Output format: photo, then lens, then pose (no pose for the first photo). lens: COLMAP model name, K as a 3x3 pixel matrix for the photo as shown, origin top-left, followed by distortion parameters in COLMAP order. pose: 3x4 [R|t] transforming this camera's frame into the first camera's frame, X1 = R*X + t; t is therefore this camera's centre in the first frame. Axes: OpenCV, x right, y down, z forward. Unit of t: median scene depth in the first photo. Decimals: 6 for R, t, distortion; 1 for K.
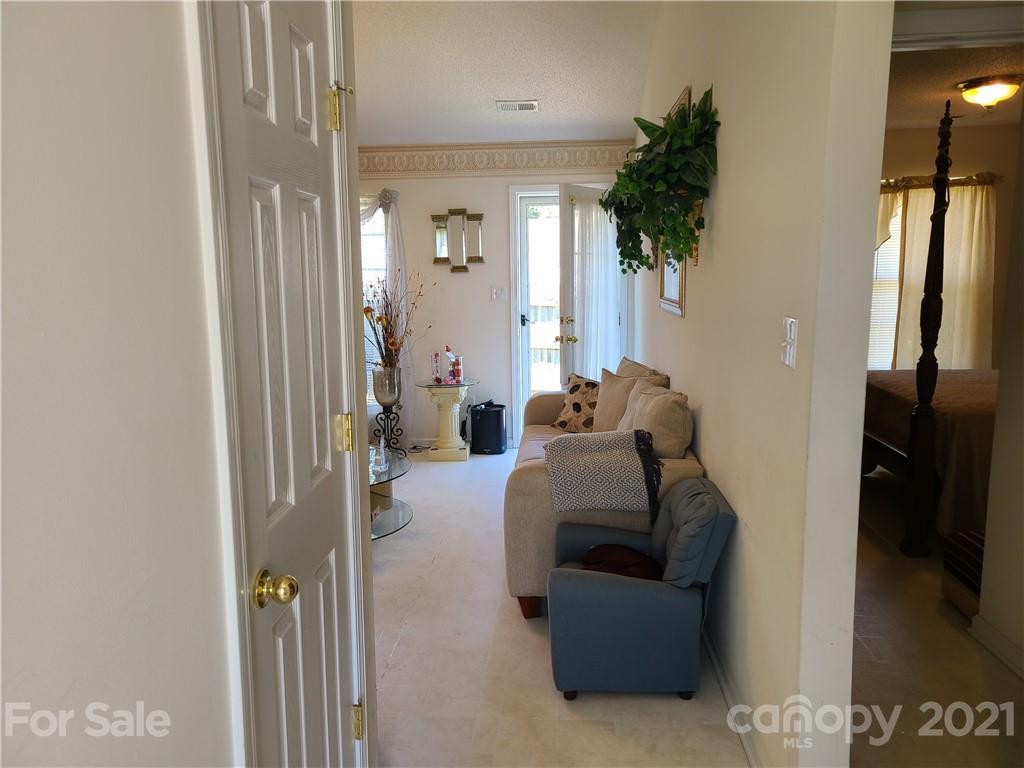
lens RADIAL K [[771.2, 0, 514.7], [0, 771.2, 386.6], [0, 0, 1]] dist [0.038673, 0.003088]
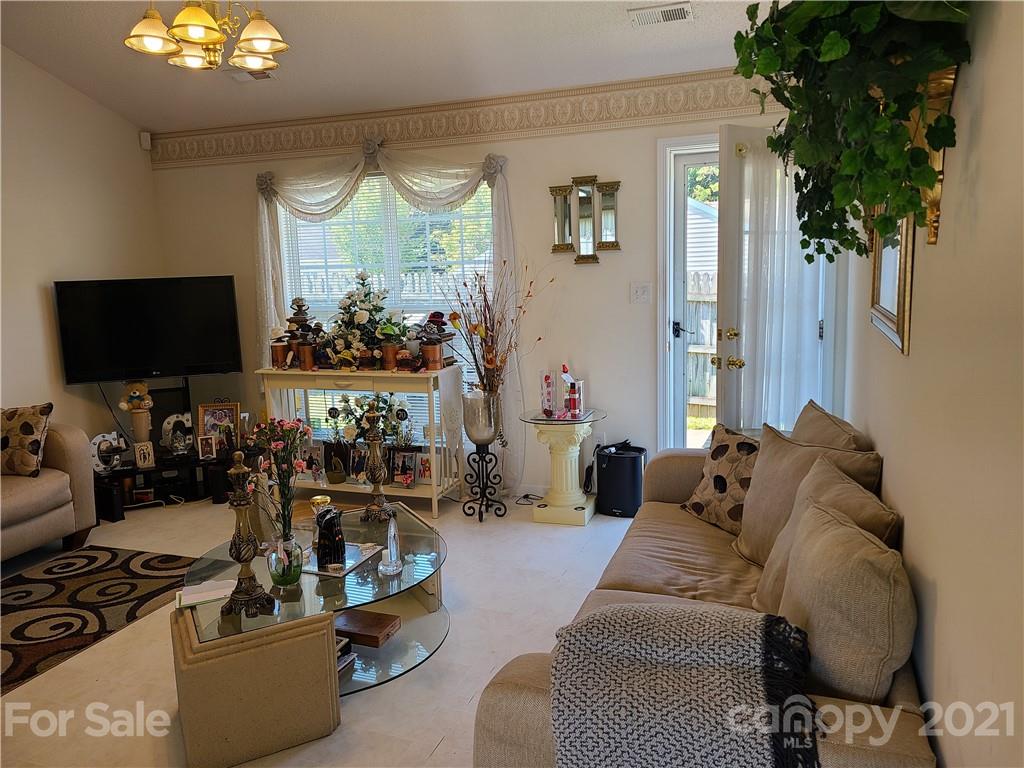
lens RADIAL K [[771.2, 0, 507.8], [0, 771.2, 377.8], [0, 0, 1]] dist [0.038673, 0.003088]
pose [[0.955248, 0.027335, -0.294541, 0.083248], [-0.026851, 0.999623, 0.005686, -0.047090], [0.294586, 0.002477, 0.955622, 0.310927]]
